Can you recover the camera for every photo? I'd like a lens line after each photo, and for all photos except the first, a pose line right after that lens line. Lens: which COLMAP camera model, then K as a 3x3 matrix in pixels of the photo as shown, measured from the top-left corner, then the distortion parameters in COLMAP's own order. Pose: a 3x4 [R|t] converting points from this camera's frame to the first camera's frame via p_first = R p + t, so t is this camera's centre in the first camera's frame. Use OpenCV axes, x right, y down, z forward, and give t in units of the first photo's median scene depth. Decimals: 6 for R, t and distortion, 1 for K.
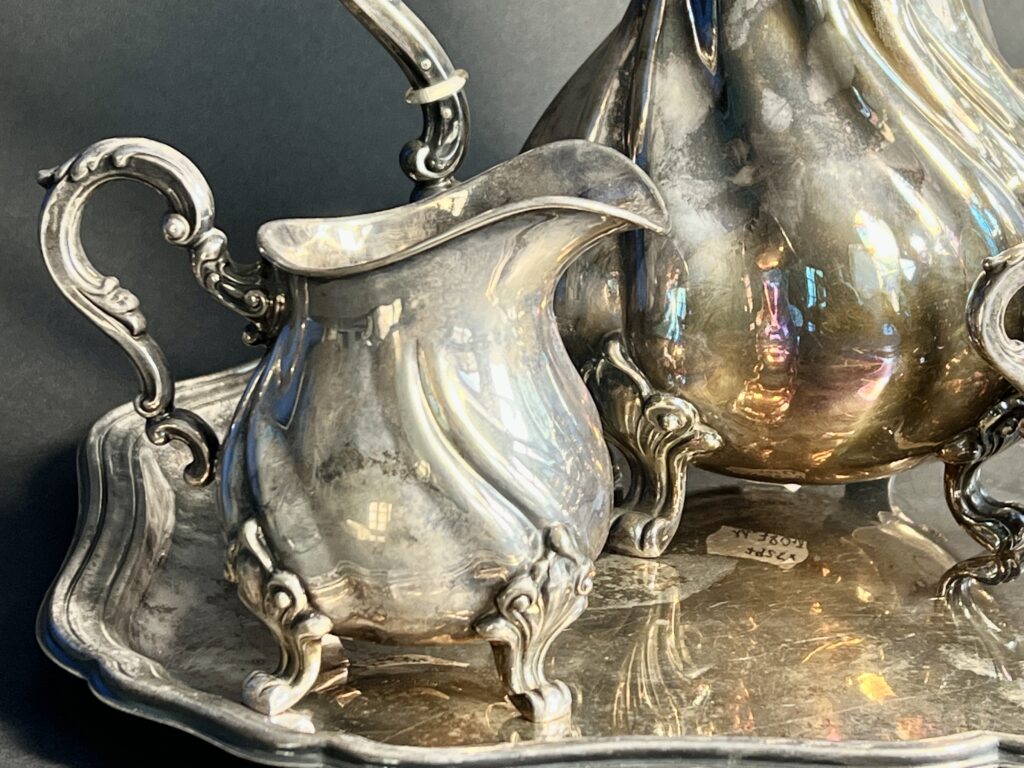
lens RADIAL K [[2332.1, 0, 513.1], [0, 2332.1, 333.9], [0, 0, 1]] dist [-0.037394, 7.924959]
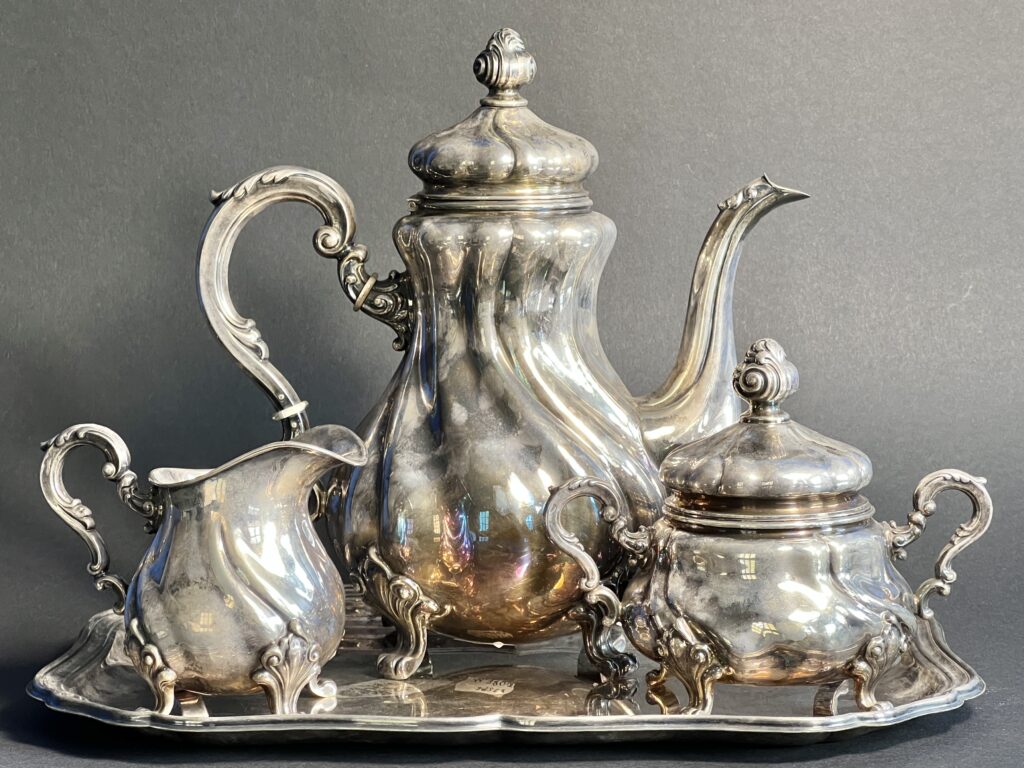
lens RADIAL K [[2664.3, 0, 512.0], [0, 2664.3, 384.0], [0, 0, 1]] dist [-0.493473, 17.432964]
pose [[0.988871, -0.020023, -0.147423, 0.493372], [-0.008603, 0.981548, -0.191024, 0.292623], [0.148527, 0.190166, 0.970452, -1.042550]]
